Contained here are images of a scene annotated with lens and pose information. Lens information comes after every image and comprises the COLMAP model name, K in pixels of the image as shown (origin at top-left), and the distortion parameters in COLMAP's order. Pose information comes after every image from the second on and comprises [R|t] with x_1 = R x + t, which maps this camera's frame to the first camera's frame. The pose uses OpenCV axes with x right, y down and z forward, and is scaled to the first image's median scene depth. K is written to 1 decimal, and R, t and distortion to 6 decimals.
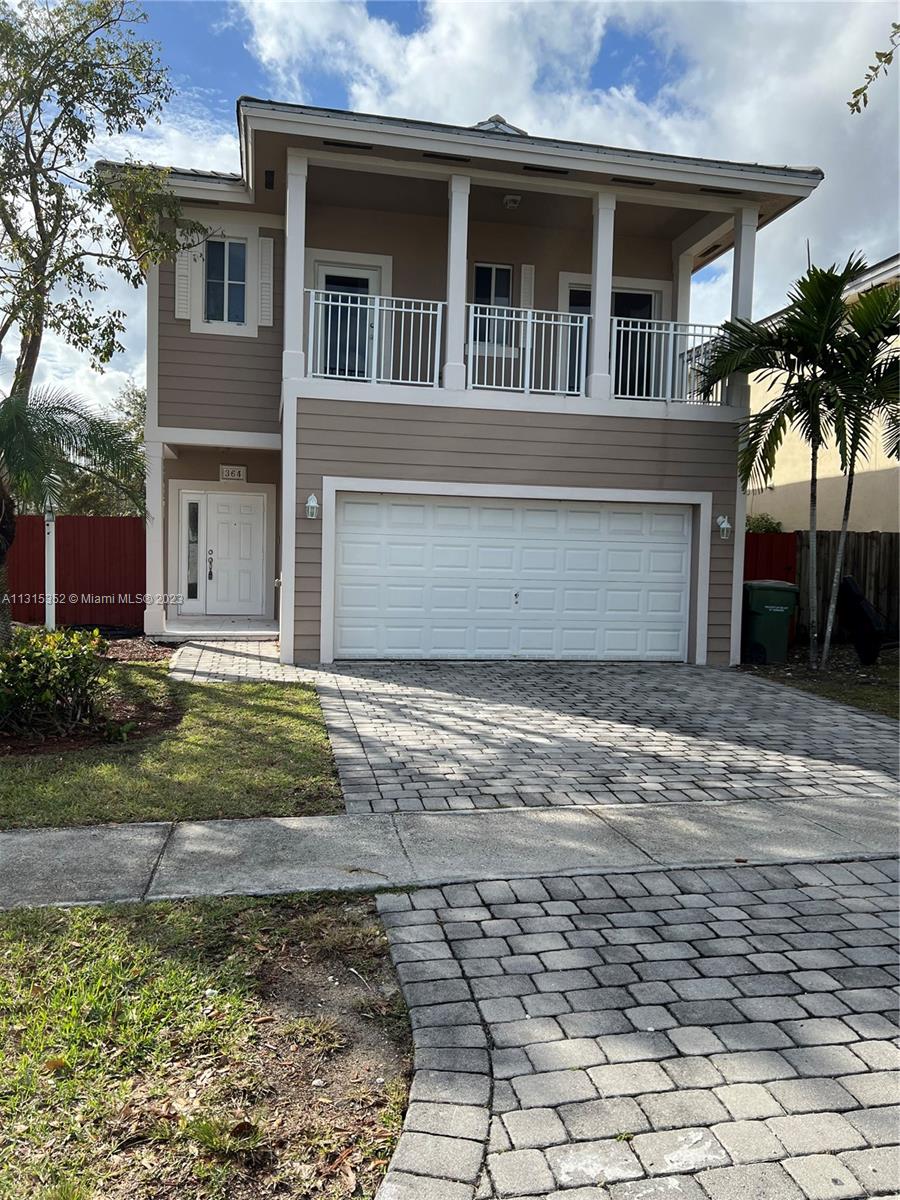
lens RADIAL K [[897.7, 0, 449.4], [0, 897.7, 596.6], [0, 0, 1]] dist [0.061476, -0.072529]
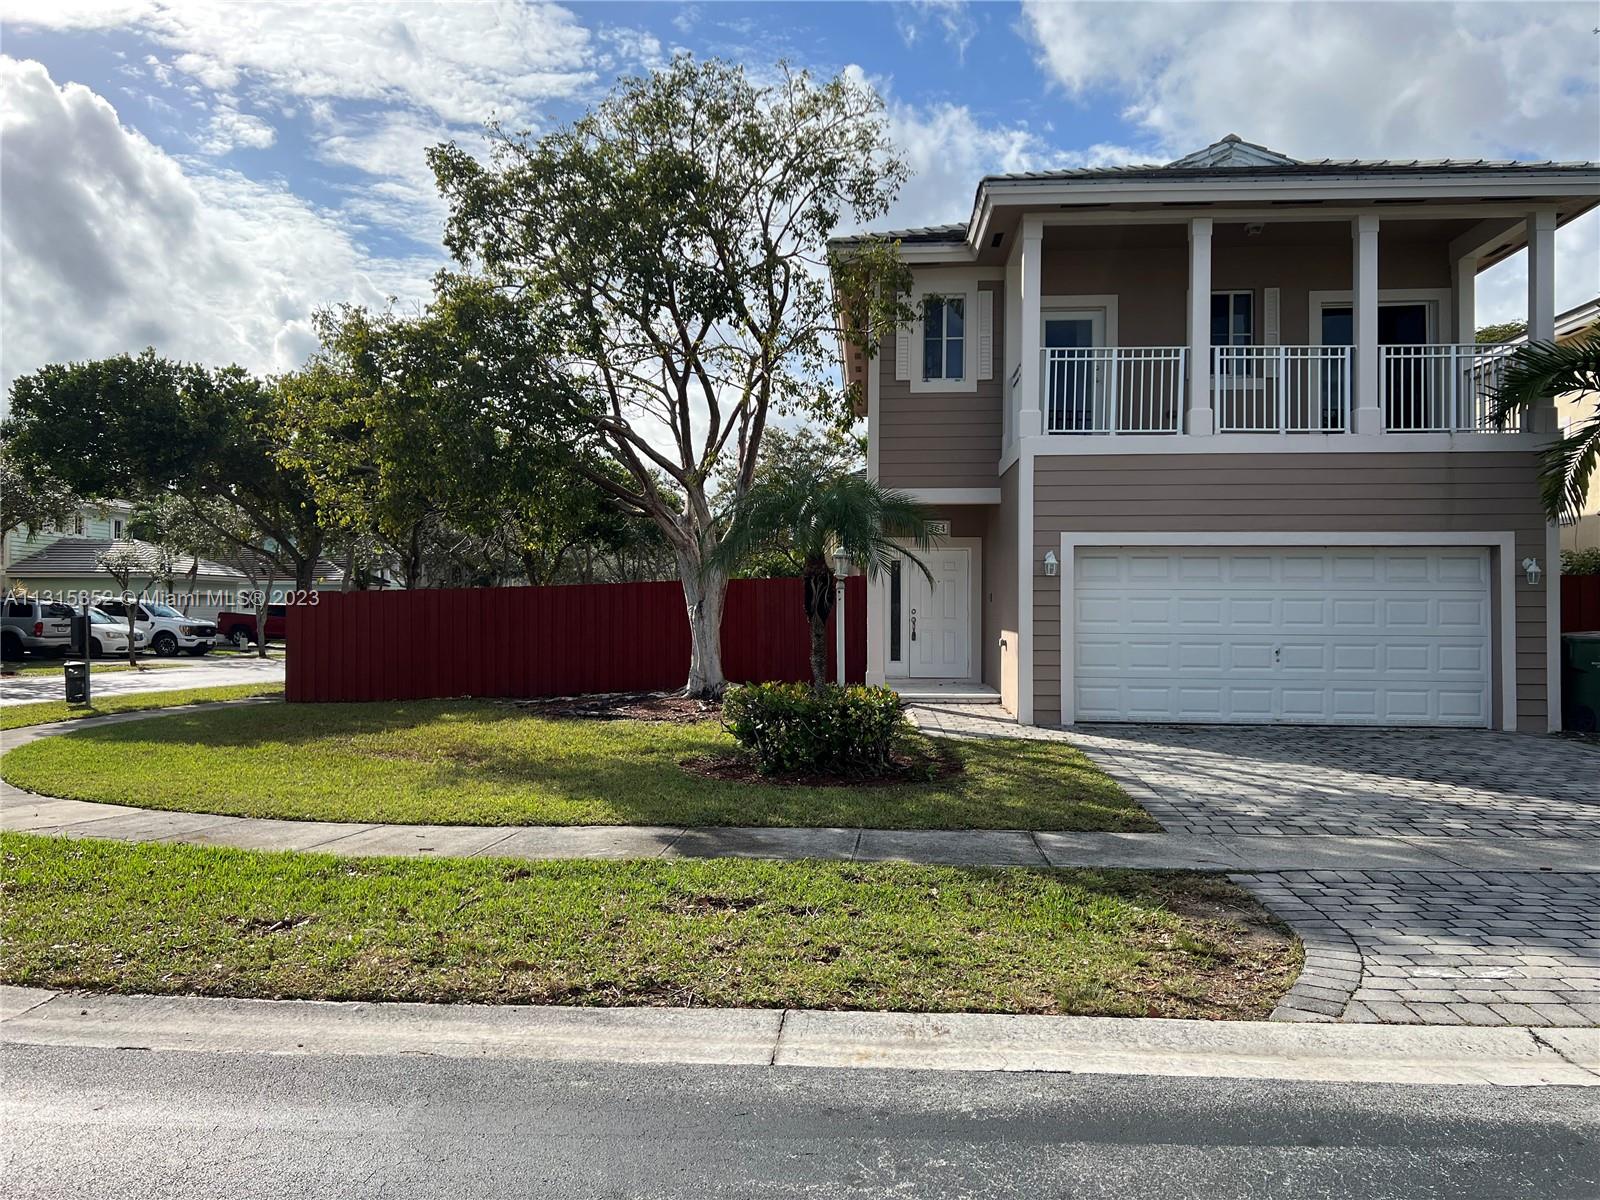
lens RADIAL K [[1196.9, 0, 792.3], [0, 1196.9, 584.2], [0, 0, 1]] dist [0.061476, -0.072529]
pose [[0.964878, -0.026774, -0.261330, -0.081307], [0.009001, 0.997578, -0.068970, 0.009799], [0.262544, 0.064196, 0.962782, -0.323543]]
